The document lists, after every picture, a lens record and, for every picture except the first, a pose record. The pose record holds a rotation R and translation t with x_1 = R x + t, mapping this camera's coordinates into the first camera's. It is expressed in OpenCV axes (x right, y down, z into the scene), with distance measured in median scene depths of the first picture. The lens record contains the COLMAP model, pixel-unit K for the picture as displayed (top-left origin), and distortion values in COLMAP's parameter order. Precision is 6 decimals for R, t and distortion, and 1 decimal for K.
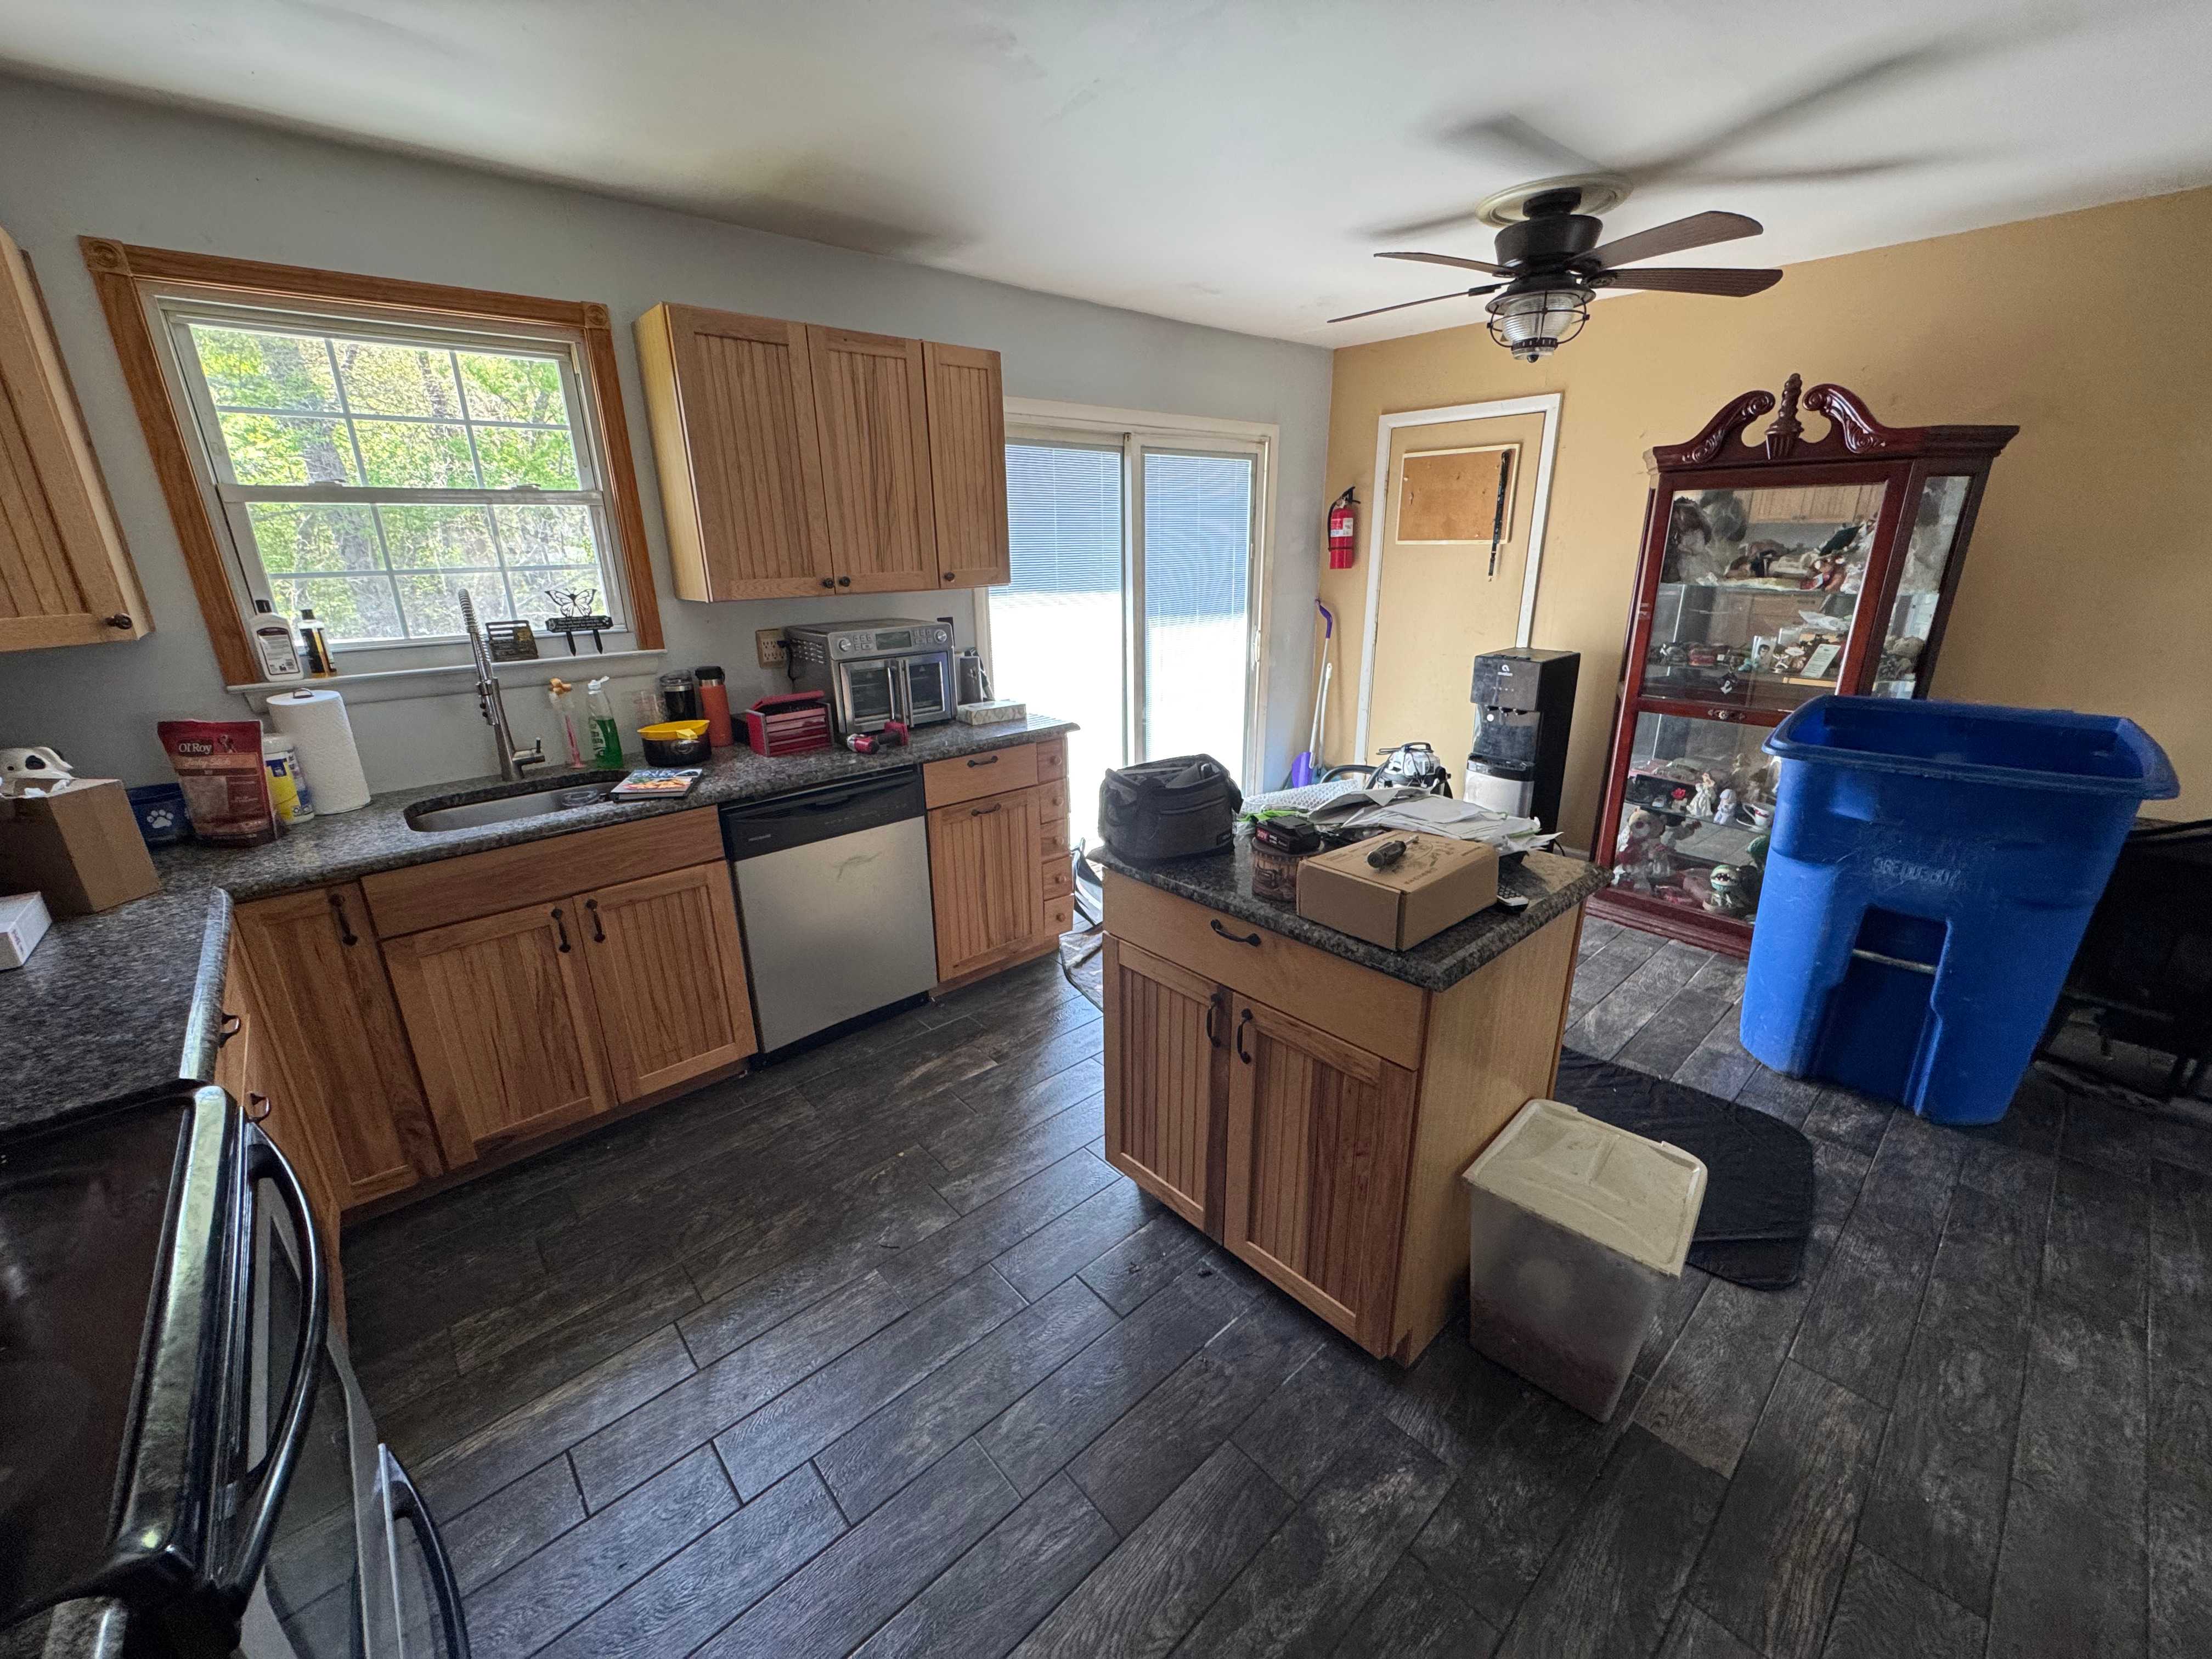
lens RADIAL K [[884.2, 0, 1099.1], [0, 884.2, 825.8], [0, 0, 1]] dist [0.002788, -0.000601]
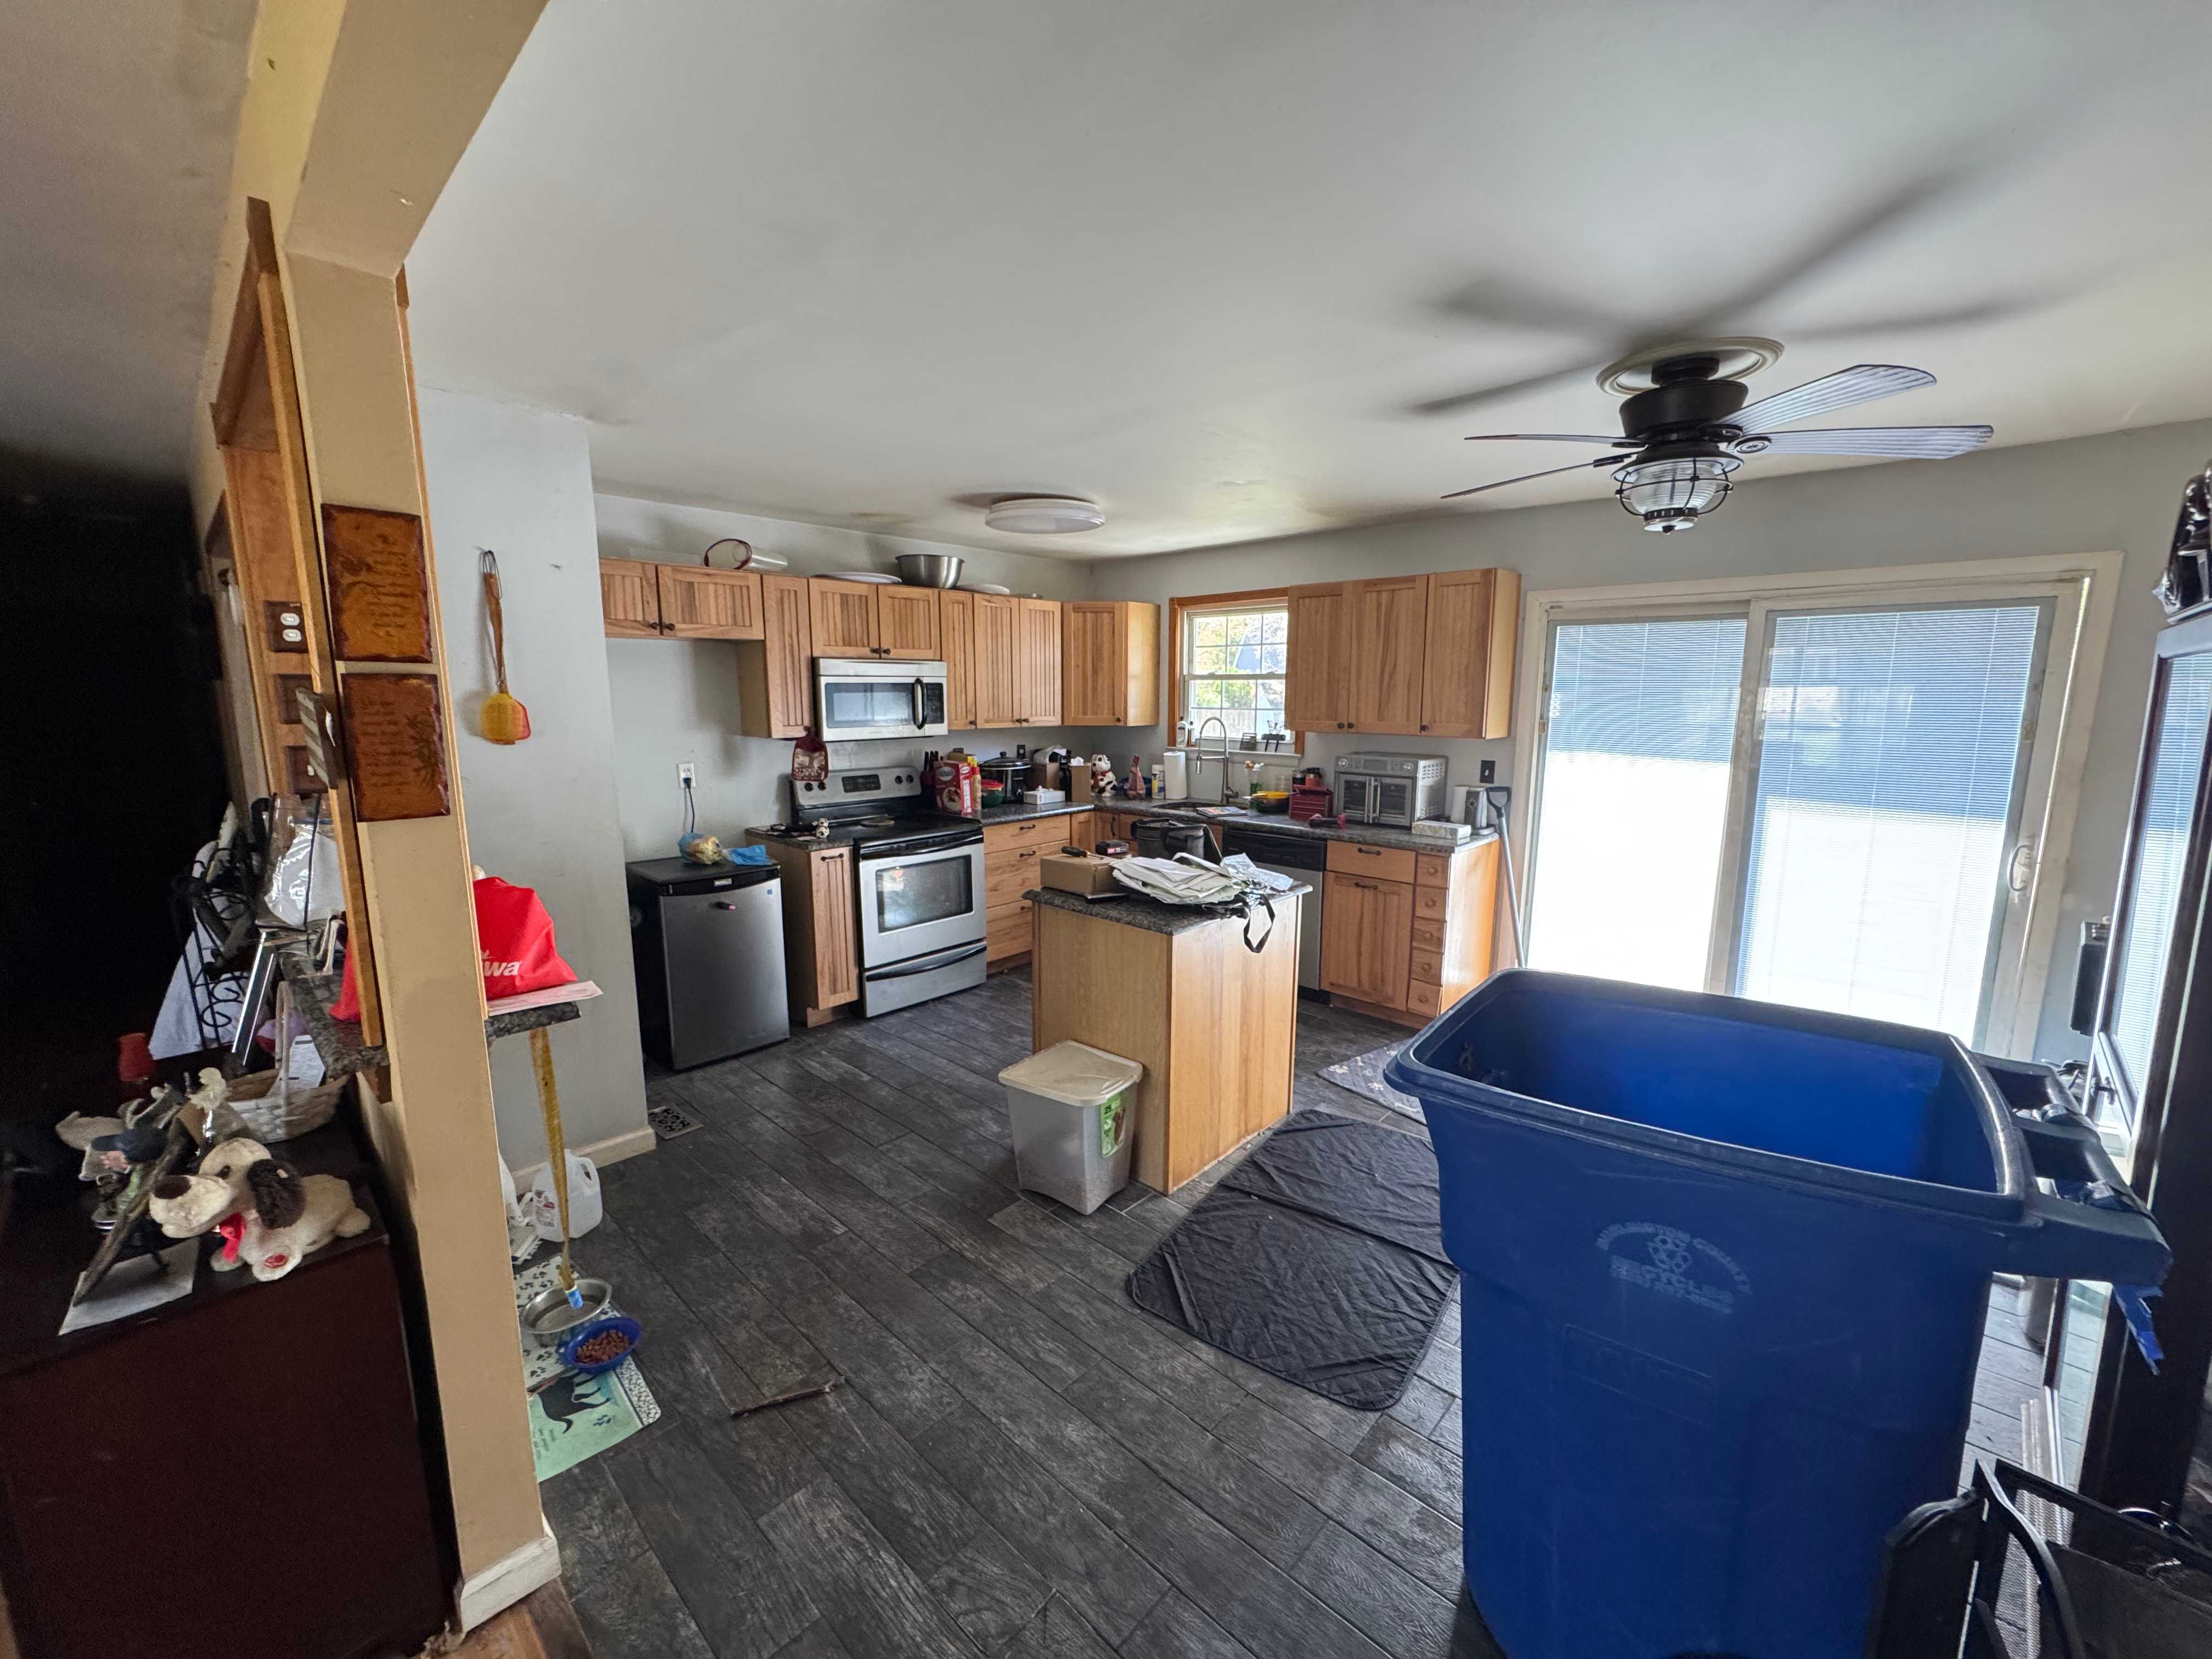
lens RADIAL K [[884.2, 0, 1111.9], [0, 884.2, 827.0], [0, 0, 1]] dist [0.002788, -0.000601]
pose [[0.092545, 0.170601, -0.980985, 1.418897], [-0.311812, 0.940624, 0.134165, -0.199377], [0.945626, 0.293466, 0.140246, 0.453460]]
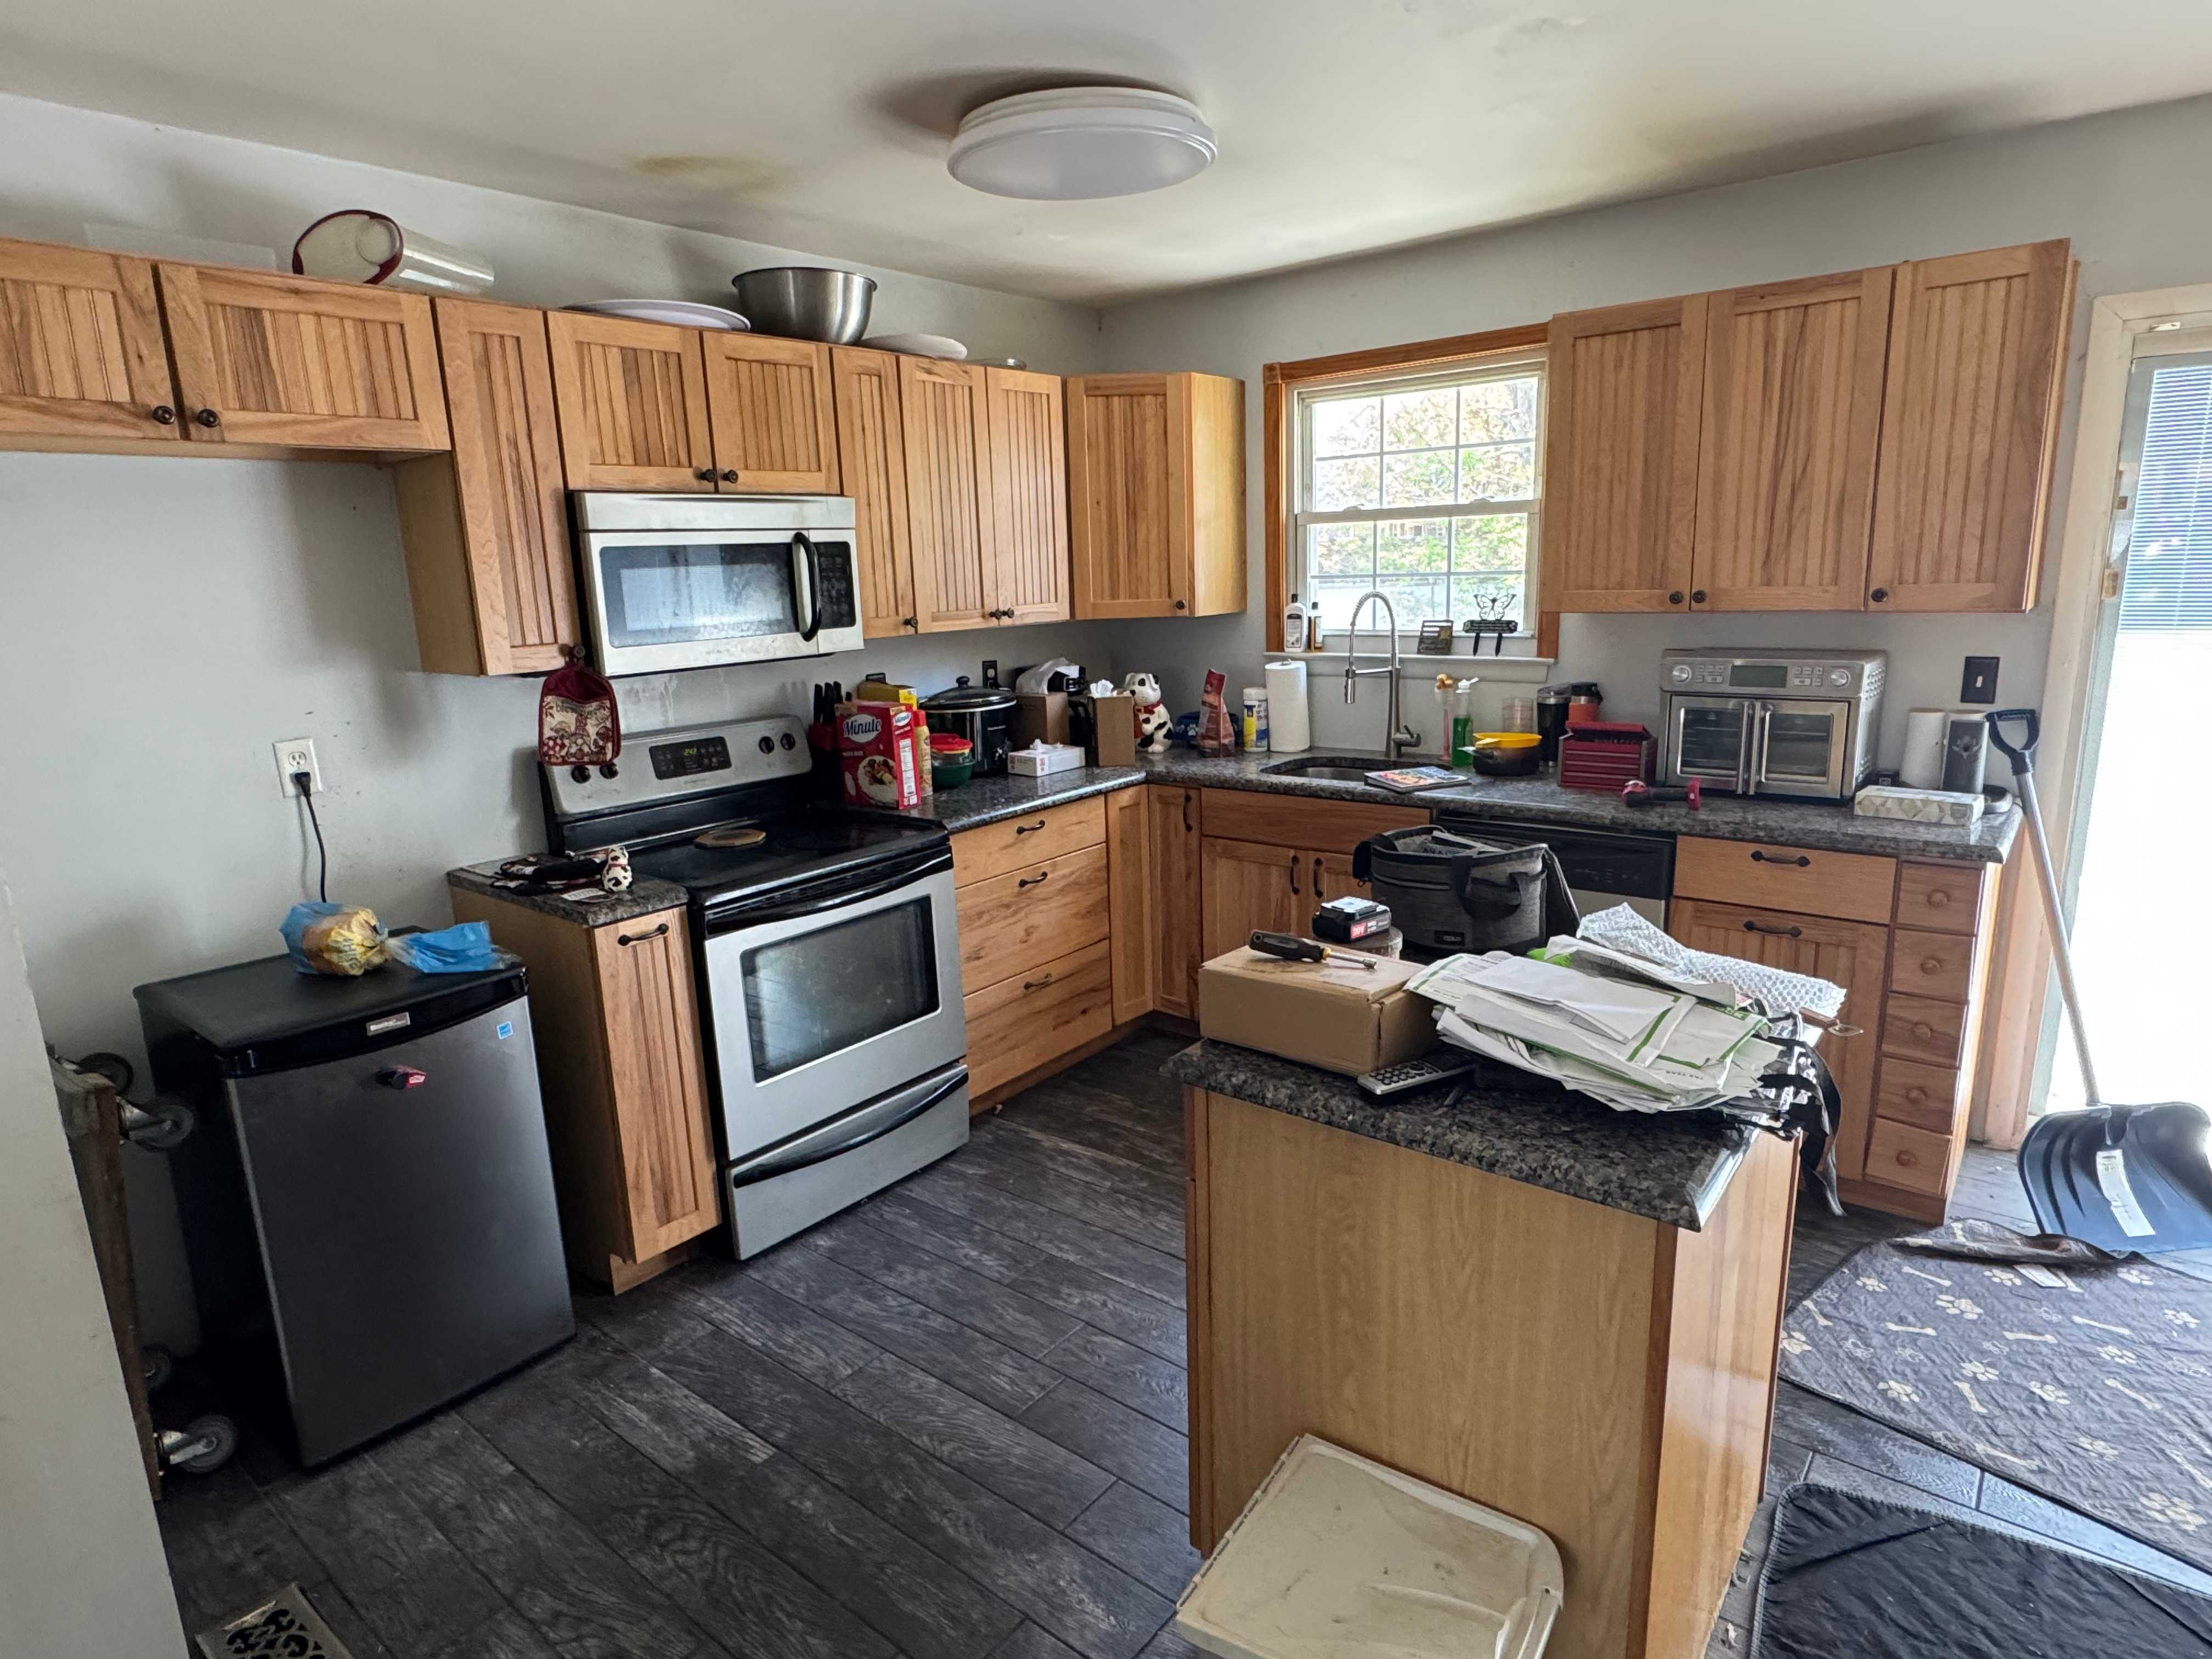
lens RADIAL K [[1253.4, 0, 1107.1], [0, 1253.4, 828.0], [0, 0, 1]] dist [0.001235, 0.000126]
pose [[0.162348, 0.217139, -0.962545, 0.830123], [-0.274922, 0.946813, 0.167220, -0.132591], [0.947661, 0.237477, 0.213410, 0.333026]]
